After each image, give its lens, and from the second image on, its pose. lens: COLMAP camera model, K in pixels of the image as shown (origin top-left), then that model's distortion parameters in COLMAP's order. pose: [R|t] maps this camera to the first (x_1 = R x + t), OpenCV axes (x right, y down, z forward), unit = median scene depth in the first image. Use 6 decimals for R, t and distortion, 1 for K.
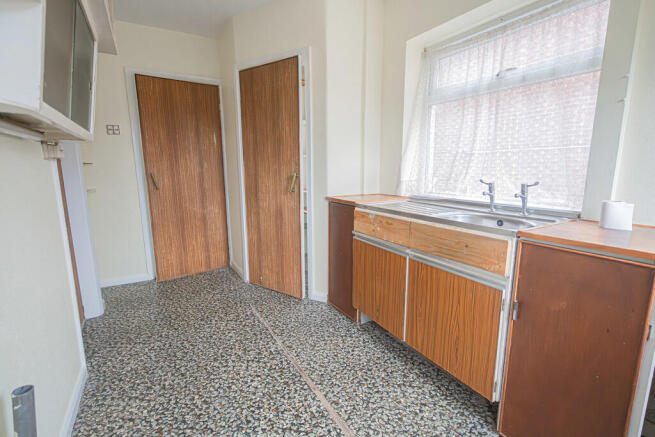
lens RADIAL K [[289.7, 0, 328.2], [0, 289.7, 237.2], [0, 0, 1]] dist [-0.044375, 0.000251]
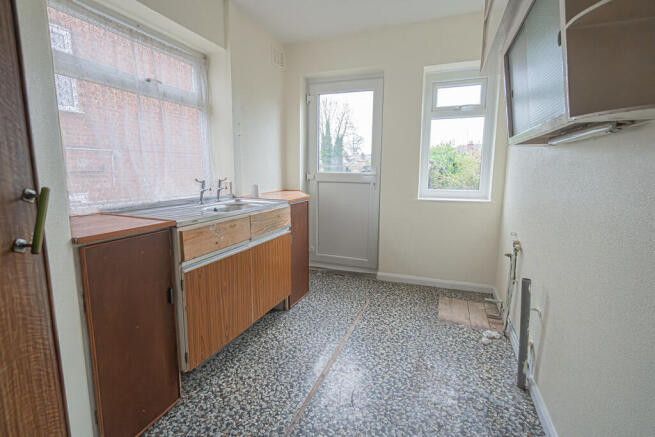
lens RADIAL K [[318.9, 0, 327.5], [0, 318.9, 218.5], [0, 0, 1]] dist [0.029176, -0.000118]
pose [[-0.625791, -0.126757, 0.769622, -0.860935], [0.171996, 0.939993, 0.294670, -0.349875], [-0.760791, 0.316774, -0.566437, 1.406410]]
